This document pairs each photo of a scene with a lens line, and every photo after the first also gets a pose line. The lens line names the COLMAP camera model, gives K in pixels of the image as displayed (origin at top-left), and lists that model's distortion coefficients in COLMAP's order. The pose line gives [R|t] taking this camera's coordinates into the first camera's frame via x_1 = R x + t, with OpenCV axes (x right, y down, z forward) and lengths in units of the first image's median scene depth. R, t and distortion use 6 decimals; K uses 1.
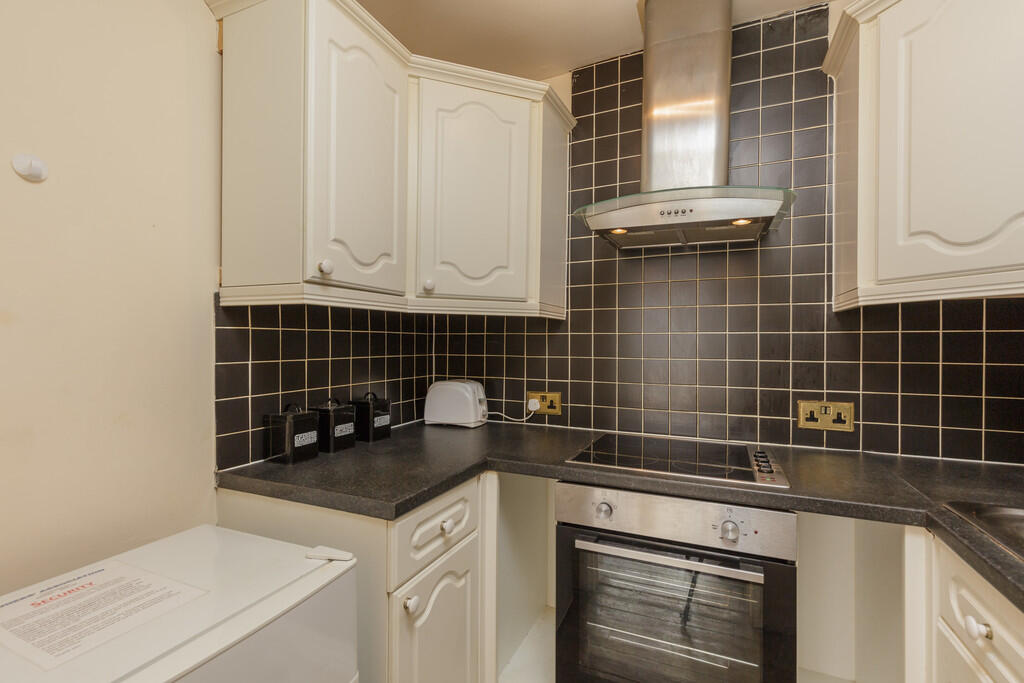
lens RADIAL K [[447.6, 0, 510.1], [0, 447.6, 348.3], [0, 0, 1]] dist [-0.010626, -0.000335]
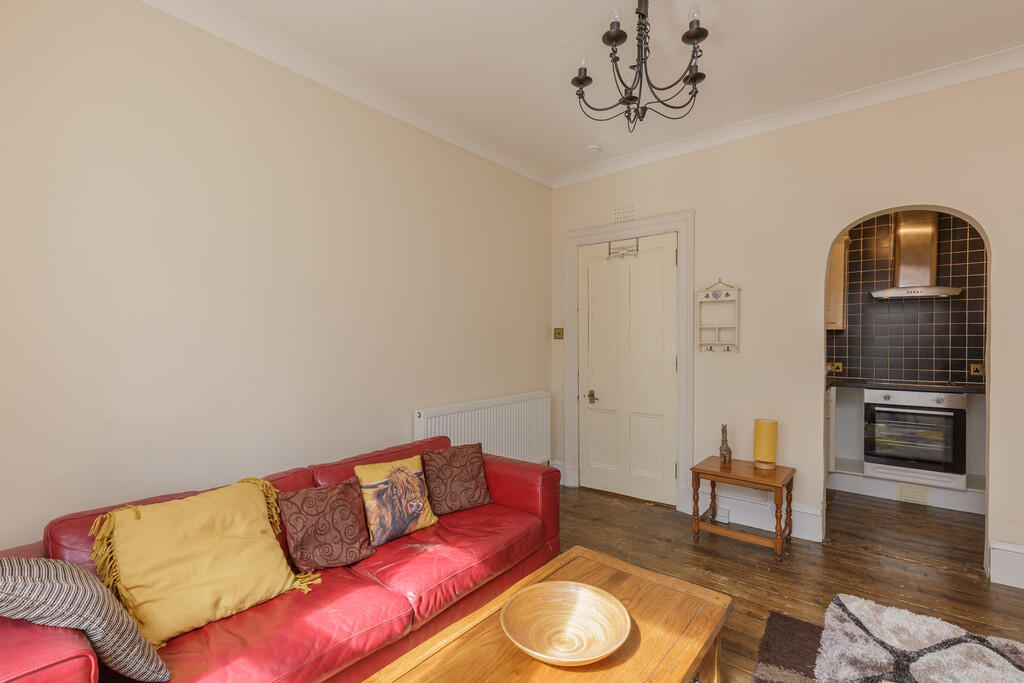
lens RADIAL K [[459.7, 0, 507.2], [0, 459.7, 343.3], [0, 0, 1]] dist [0.001676, 0.000229]
pose [[0.967784, -0.000453, -0.251780, -1.171951], [-0.000930, 0.999985, -0.005372, 0.021590], [0.251779, 0.005433, 0.967770, -2.080899]]
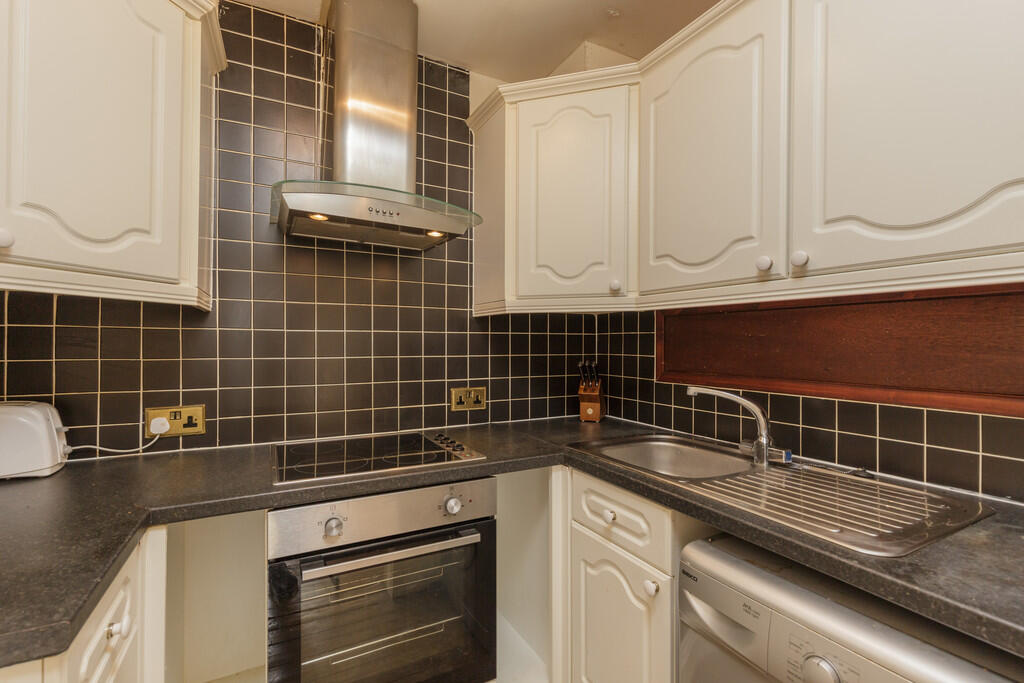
lens RADIAL K [[459.7, 0, 507.2], [0, 459.7, 343.3], [0, 0, 1]] dist [0.001676, 0.000229]
pose [[0.606153, -0.003176, 0.795342, -0.254137], [0.007533, 0.999970, -0.001748, -0.002371], [-0.795313, 0.007051, 0.606158, 0.125440]]
